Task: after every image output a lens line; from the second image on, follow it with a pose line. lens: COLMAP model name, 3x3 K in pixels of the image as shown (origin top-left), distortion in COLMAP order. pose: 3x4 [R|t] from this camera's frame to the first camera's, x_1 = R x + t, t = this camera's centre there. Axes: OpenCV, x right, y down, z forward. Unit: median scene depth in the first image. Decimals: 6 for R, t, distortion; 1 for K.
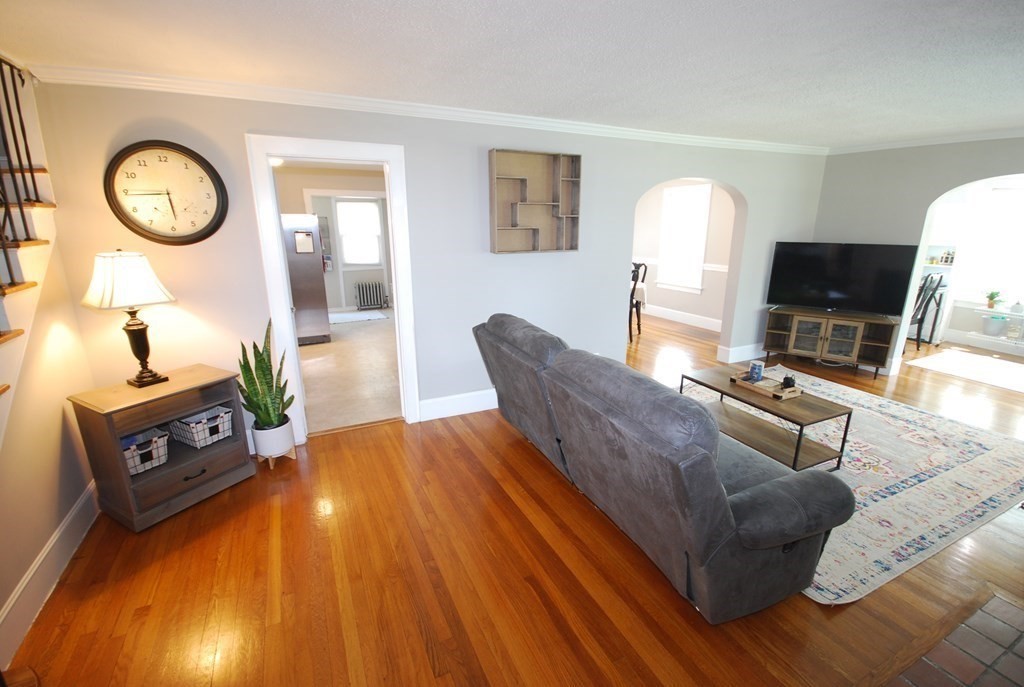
lens RADIAL K [[451.3, 0, 510.0], [0, 451.3, 345.3], [0, 0, 1]] dist [0.001079, -0.006967]
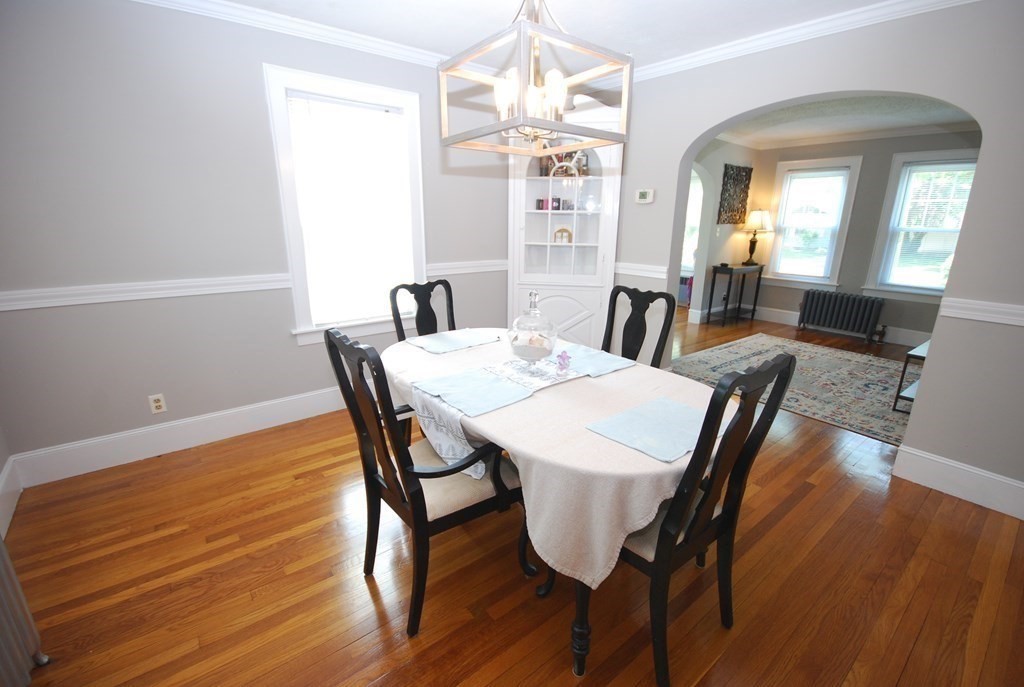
lens RADIAL K [[451.3, 0, 511.1], [0, 451.3, 348.2], [0, 0, 1]] dist [0.001079, -0.006967]
pose [[-0.218944, -0.273053, 0.936753, -0.173350], [0.249666, 0.912409, 0.324310, -0.507737], [-0.943255, 0.304881, -0.131594, 2.168918]]
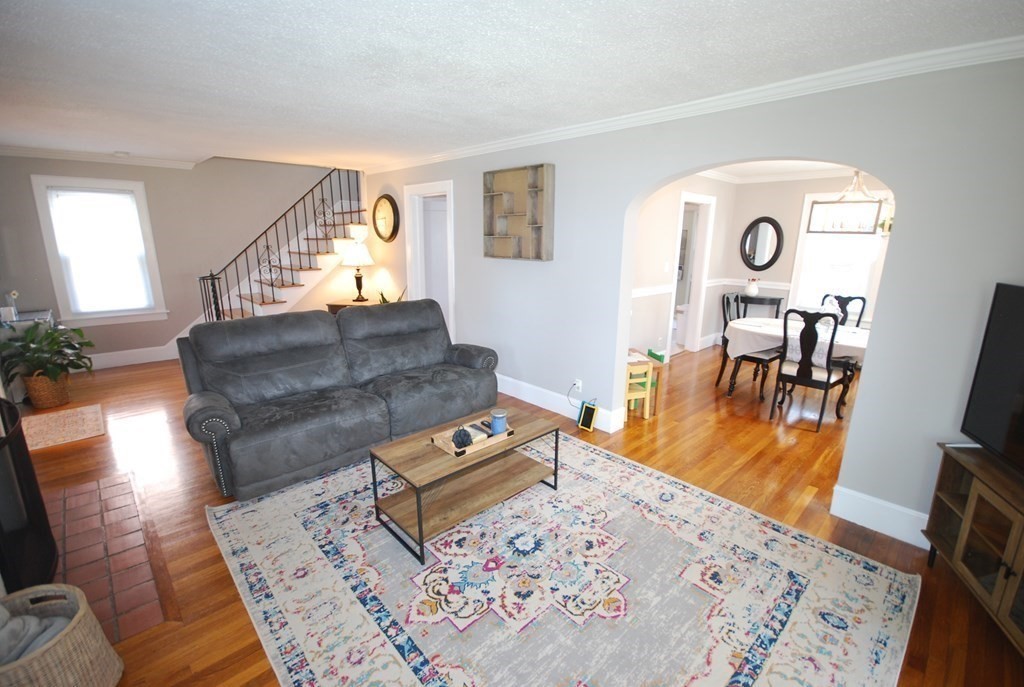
lens RADIAL K [[451.3, 0, 514.8], [0, 451.3, 343.7], [0, 0, 1]] dist [0.001079, -0.006967]
pose [[0.312850, 0.219585, -0.924071, 1.316635], [-0.266439, 0.954134, 0.136524, -0.190646], [0.911666, 0.203497, 0.357007, 0.778809]]
